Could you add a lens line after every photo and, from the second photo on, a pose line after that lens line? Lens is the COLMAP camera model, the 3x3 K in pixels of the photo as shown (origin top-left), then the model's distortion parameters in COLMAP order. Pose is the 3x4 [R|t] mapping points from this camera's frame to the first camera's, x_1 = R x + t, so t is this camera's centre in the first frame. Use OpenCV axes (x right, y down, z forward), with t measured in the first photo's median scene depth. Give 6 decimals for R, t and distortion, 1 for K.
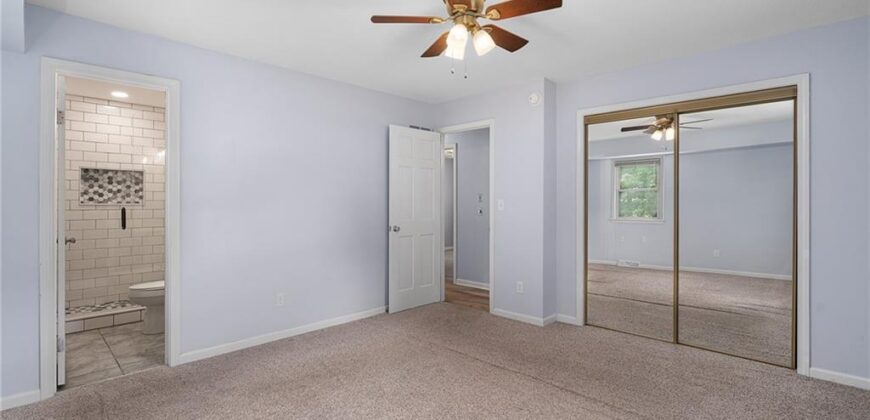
lens RADIAL K [[394.2, 0, 432.1], [0, 394.2, 206.2], [0, 0, 1]] dist [0.003970, 0.000154]
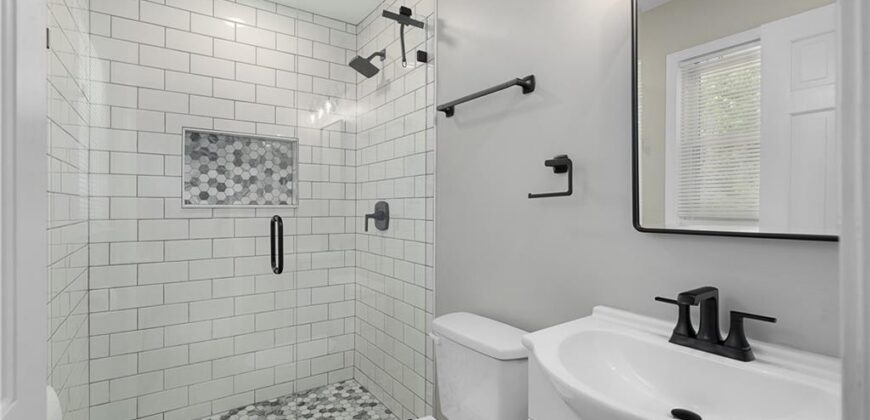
lens RADIAL K [[394.2, 0, 437.5], [0, 394.2, 210.1], [0, 0, 1]] dist [0.003970, 0.000154]
pose [[0.982656, -0.002239, -0.185424, -0.478833], [0.002327, 0.999997, 0.000259, 0.000216], [0.185423, -0.000686, 0.982659, 0.562653]]
